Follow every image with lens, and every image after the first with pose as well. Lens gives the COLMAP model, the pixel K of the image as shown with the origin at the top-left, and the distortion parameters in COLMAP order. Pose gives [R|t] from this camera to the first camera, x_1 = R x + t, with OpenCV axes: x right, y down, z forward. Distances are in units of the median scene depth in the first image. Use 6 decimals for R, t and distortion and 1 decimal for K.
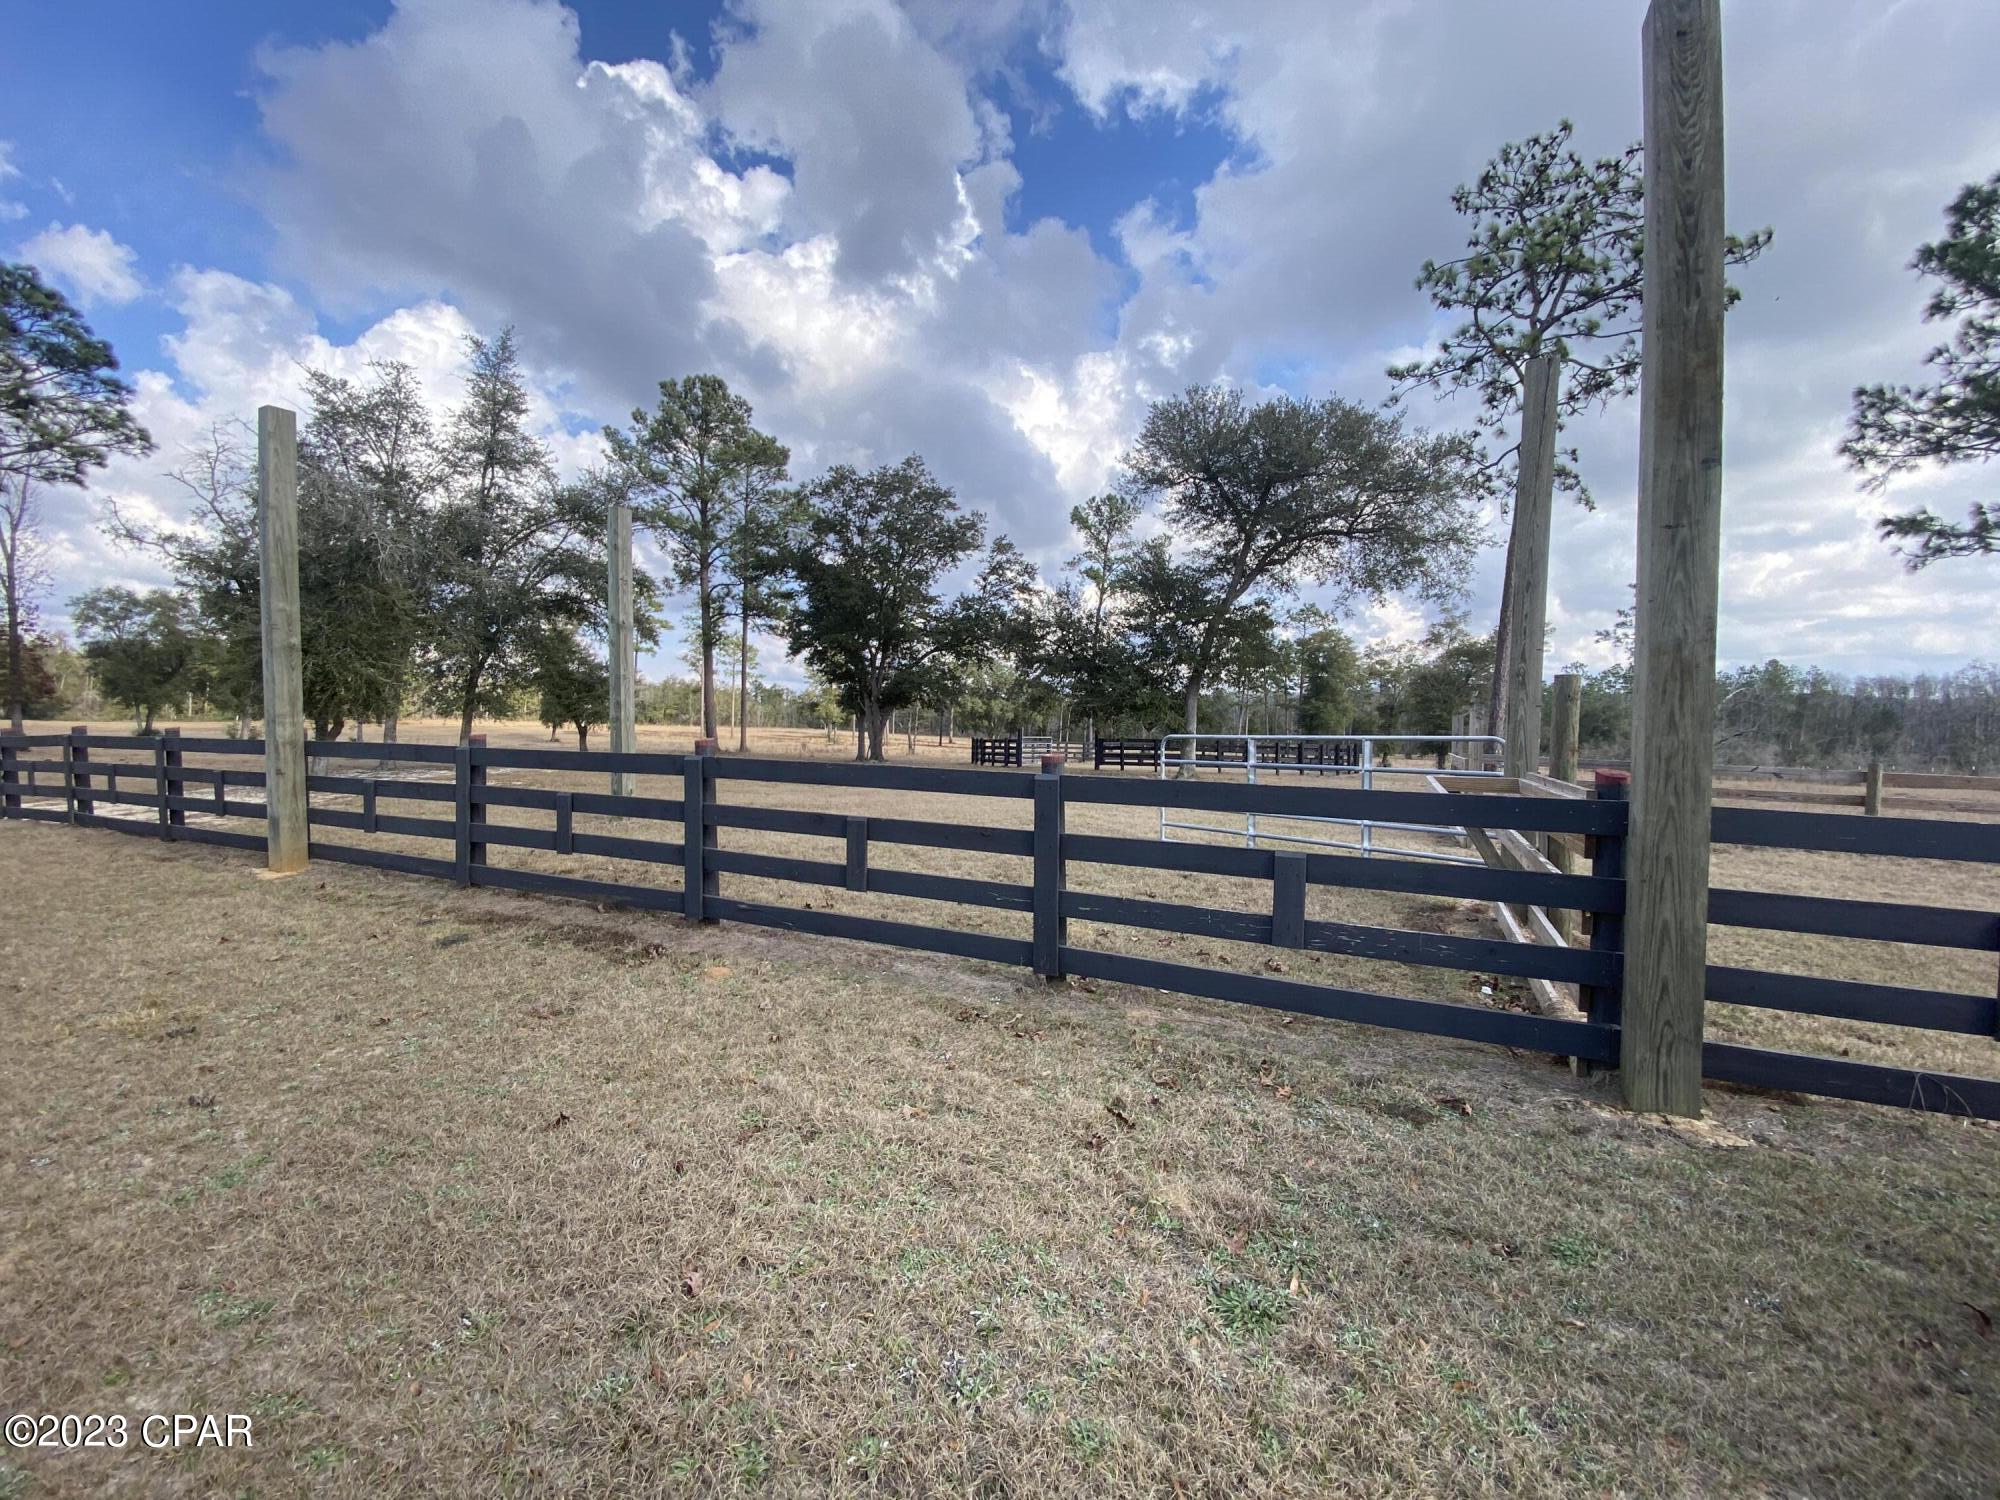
lens RADIAL K [[803.2, 0, 992.6], [0, 803.2, 754.1], [0, 0, 1]] dist [-0.000317, -0.011822]
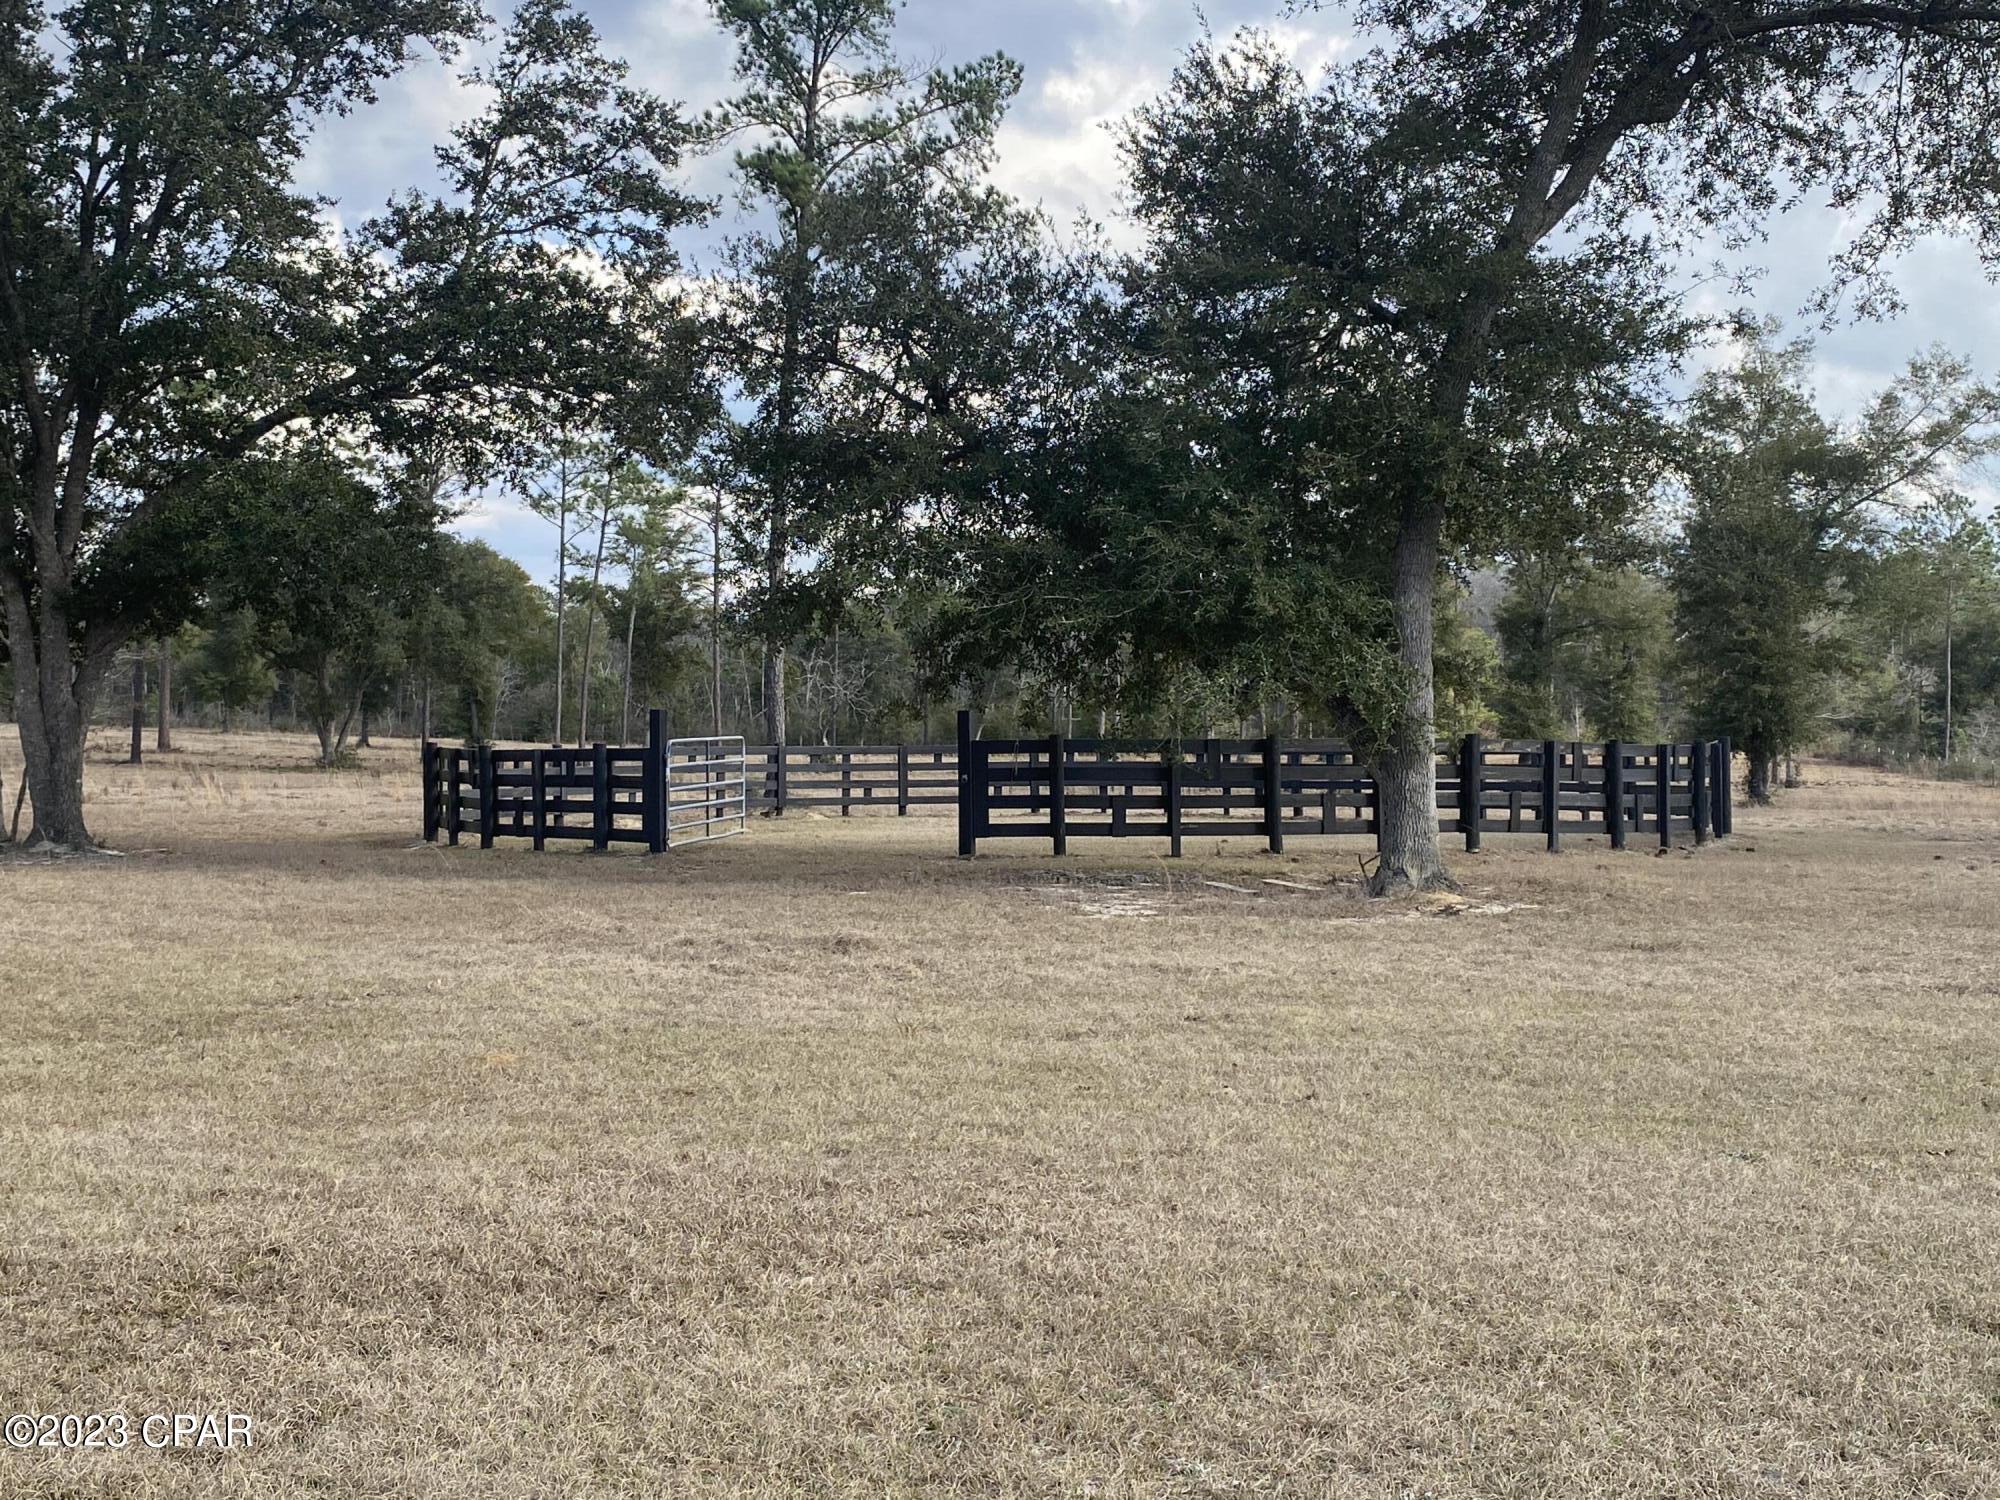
lens RADIAL K [[2342.8, 0, 1000.0], [0, 2342.8, 750.0], [0, 0, 1]] dist [0.006036, -0.000116]
pose [[0.942517, -0.026613, 0.333095, -0.112296], [0.027481, 0.999620, 0.002105, -0.015224], [-0.333025, 0.007169, 0.942891, 0.209569]]
